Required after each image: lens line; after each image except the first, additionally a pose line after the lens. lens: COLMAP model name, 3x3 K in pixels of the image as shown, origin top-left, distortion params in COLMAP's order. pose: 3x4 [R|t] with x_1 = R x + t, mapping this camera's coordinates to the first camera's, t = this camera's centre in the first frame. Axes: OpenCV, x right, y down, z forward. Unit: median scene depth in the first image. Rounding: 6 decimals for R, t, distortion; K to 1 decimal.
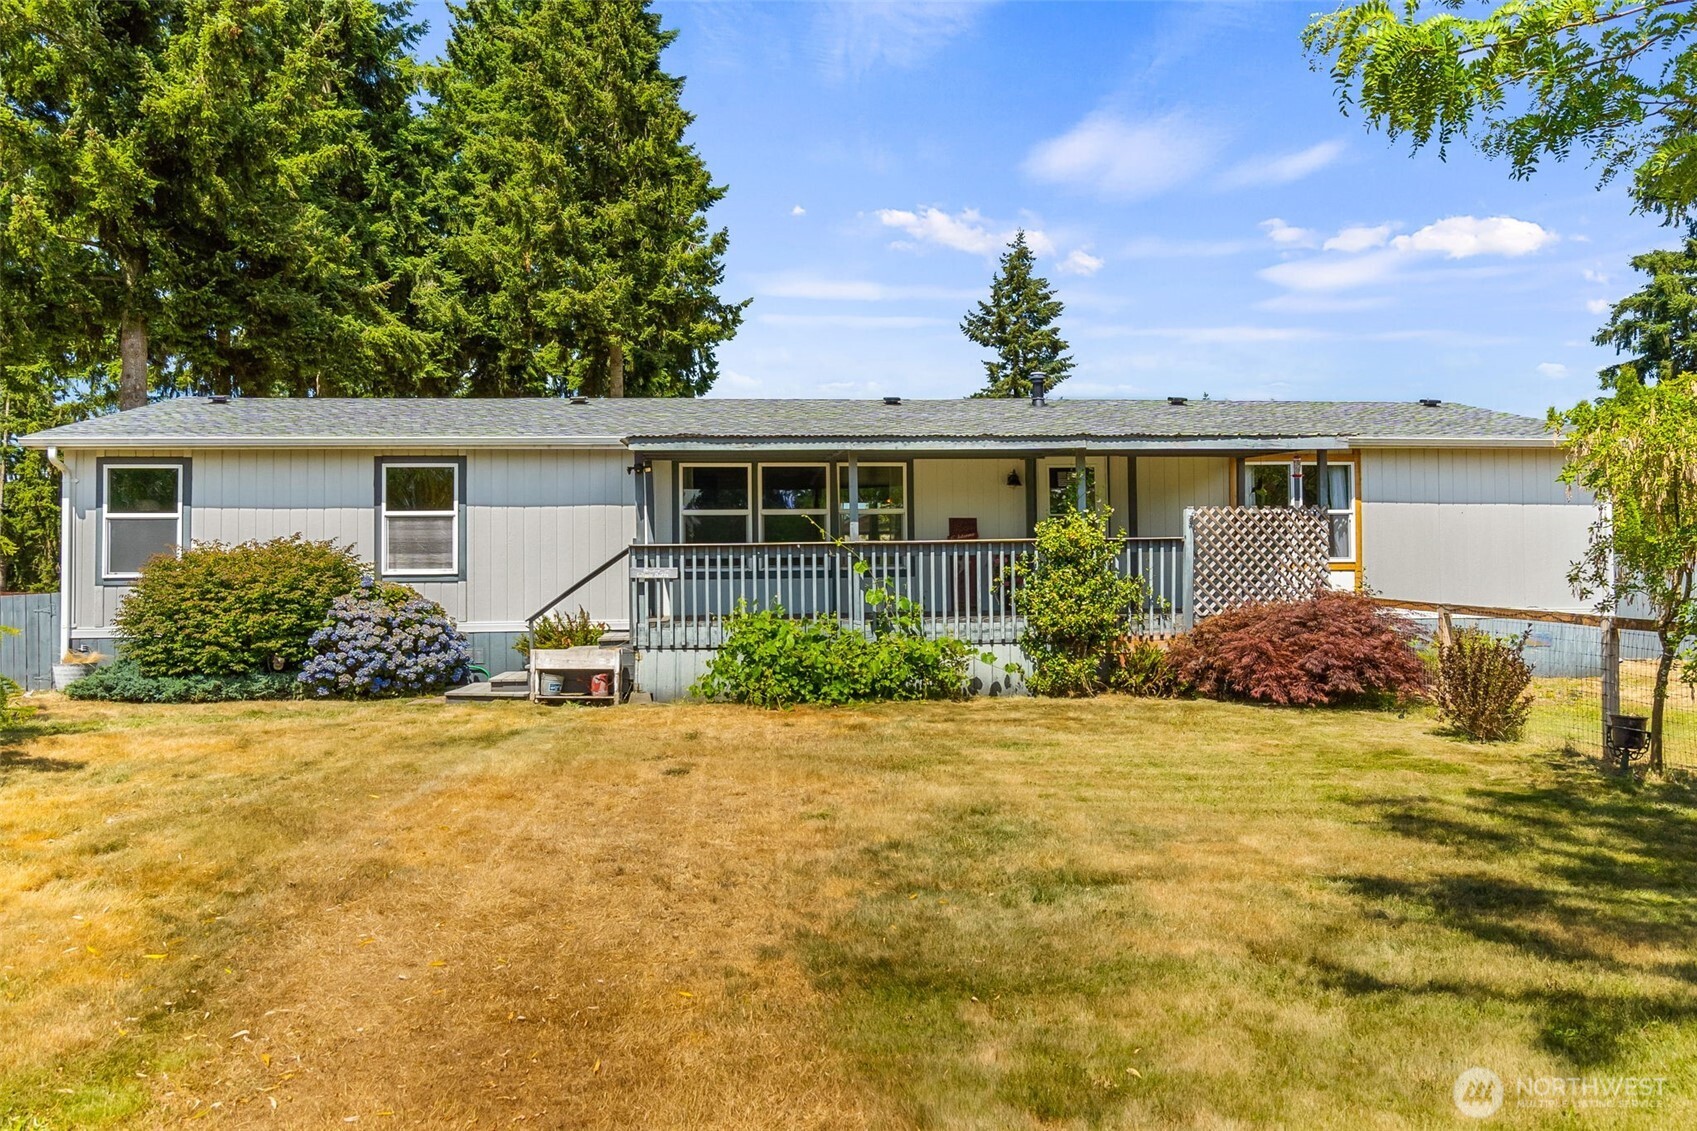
lens RADIAL K [[1245.5, 0, 820.2], [0, 1245.5, 558.6], [0, 0, 1]] dist [-0.001928, 0.004042]
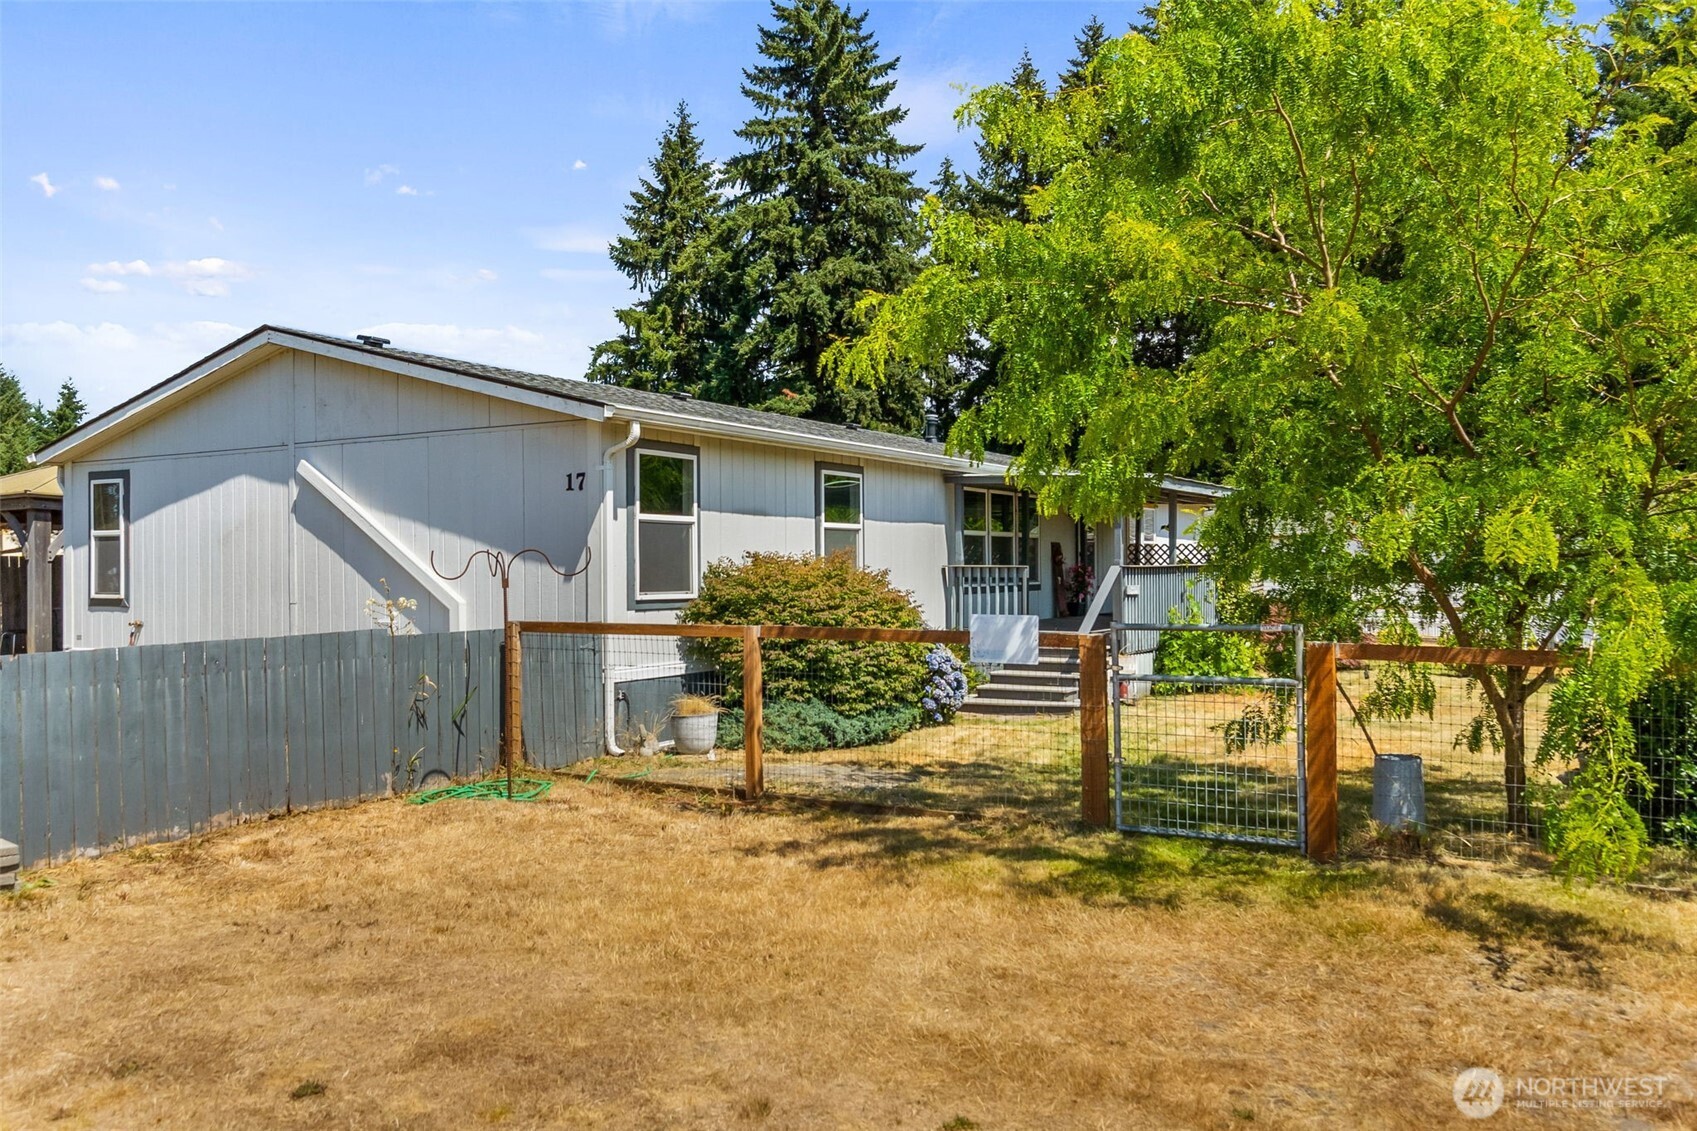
lens RADIAL K [[1327.2, 0, 839.2], [0, 1327.2, 572.7], [0, 0, 1]] dist [0.011593, 0.004376]
pose [[0.590039, 0.002149, 0.807372, -1.126003], [-0.008684, 0.999956, 0.003685, -0.005059], [-0.807328, -0.009186, 0.590032, 0.420228]]
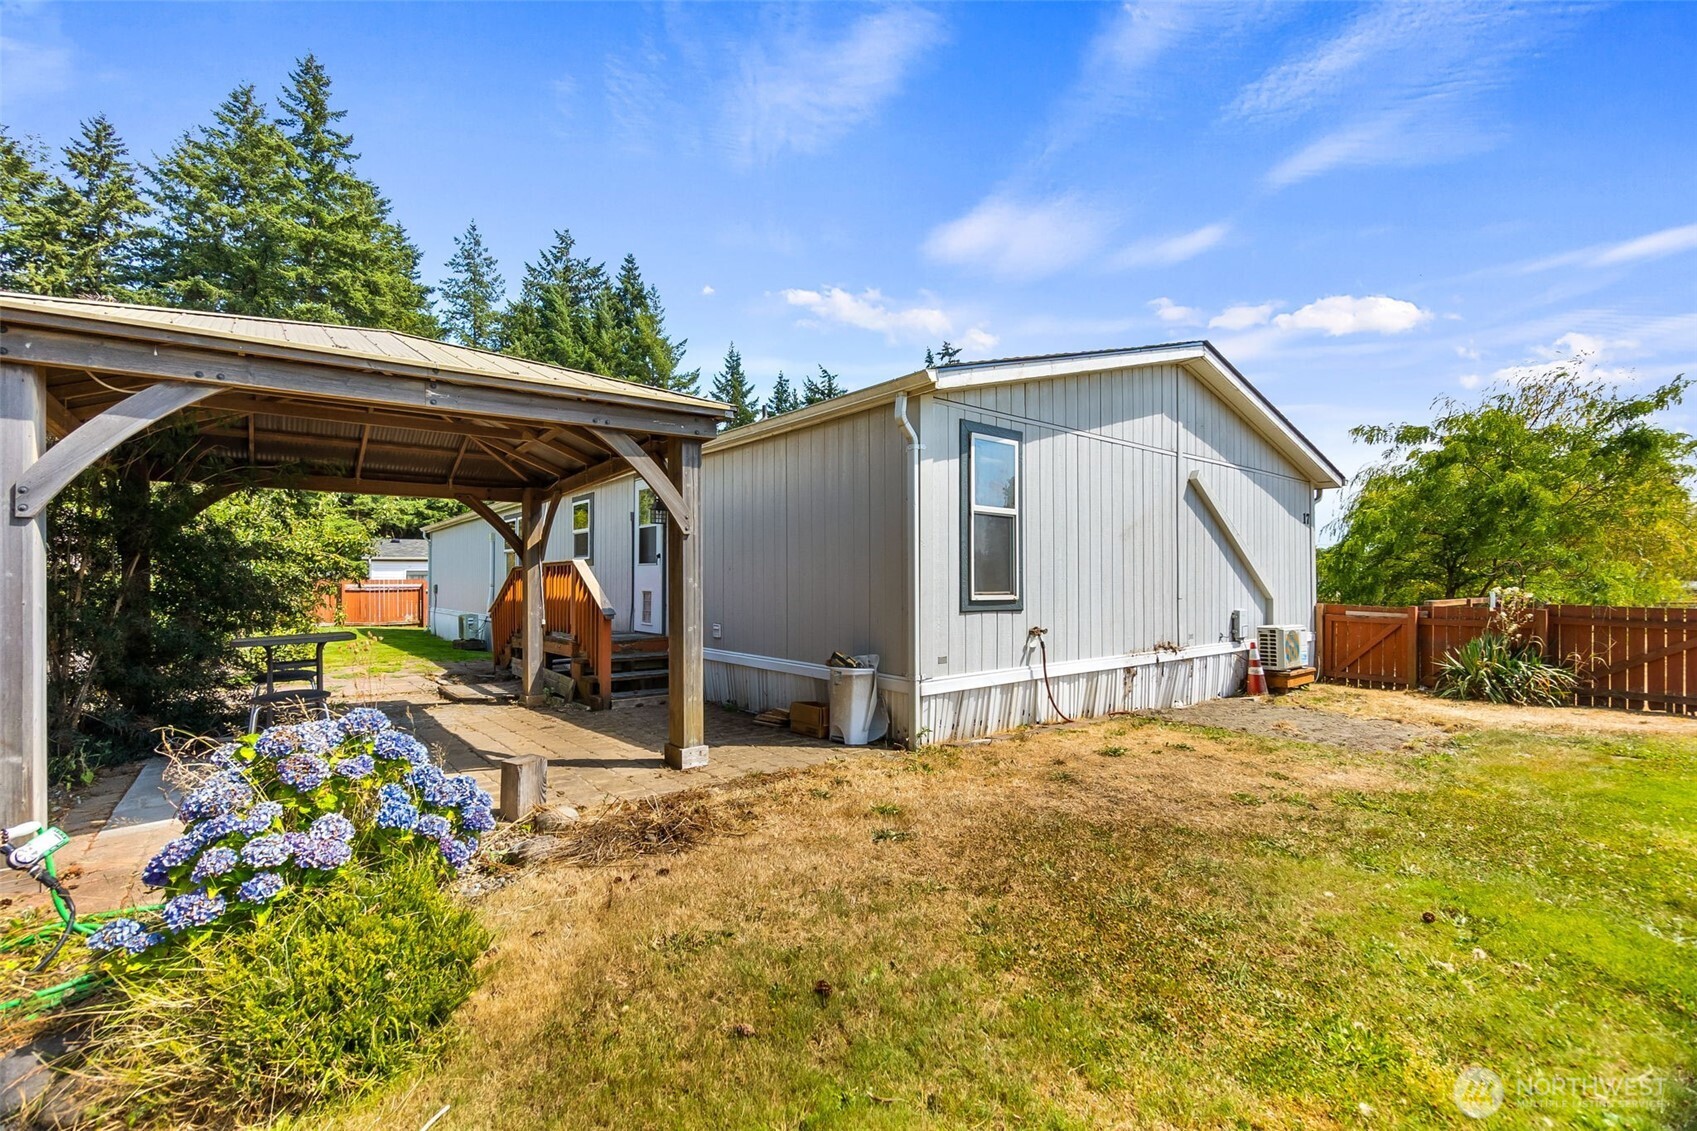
lens RADIAL K [[740.2, 0, 853.4], [0, 740.2, 580.1], [0, 0, 1]] dist [-0.003170, -0.000187]
pose [[-0.541490, 0.017612, 0.840523, -0.940874], [0.001712, 0.999802, -0.019847, 0.020489], [-0.840705, -0.009308, -0.541413, 1.747671]]
